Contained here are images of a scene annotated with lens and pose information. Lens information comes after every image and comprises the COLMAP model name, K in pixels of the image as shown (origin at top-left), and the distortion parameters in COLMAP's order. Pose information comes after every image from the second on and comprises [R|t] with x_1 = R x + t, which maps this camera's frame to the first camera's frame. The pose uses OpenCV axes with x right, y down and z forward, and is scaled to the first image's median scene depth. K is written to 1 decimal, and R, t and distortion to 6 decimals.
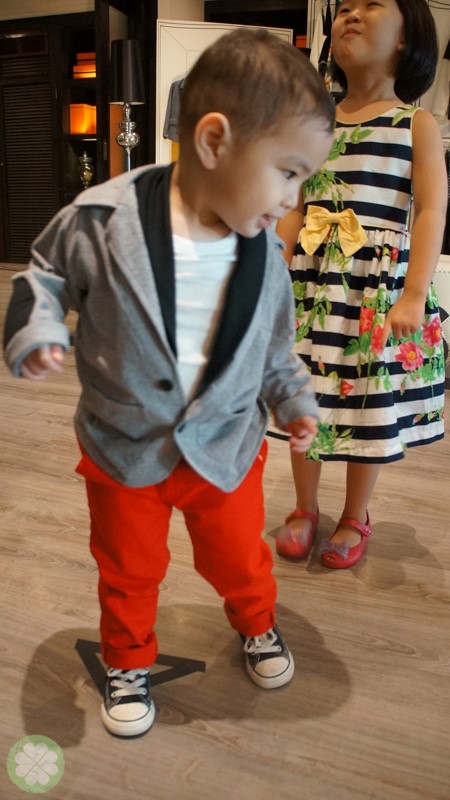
lens RADIAL K [[630.4, 0, 221.6], [0, 630.4, 398.8], [0, 0, 1]] dist [-0.180084, 0.125905]
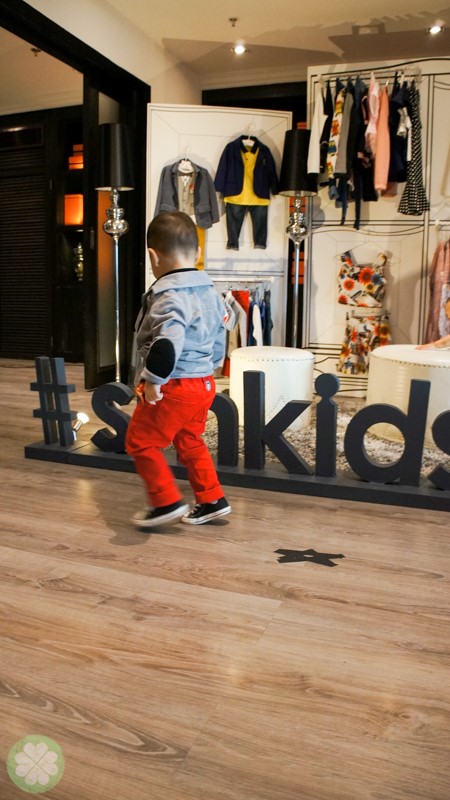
lens RADIAL K [[630.4, 0, 221.6], [0, 630.4, 398.8], [0, 0, 1]] dist [-0.180084, 0.125905]
pose [[0.999831, -0.003890, -0.017985, 0.023201], [0.001241, 0.989426, -0.145034, -0.031465], [0.018359, 0.144987, 0.989263, 0.114566]]
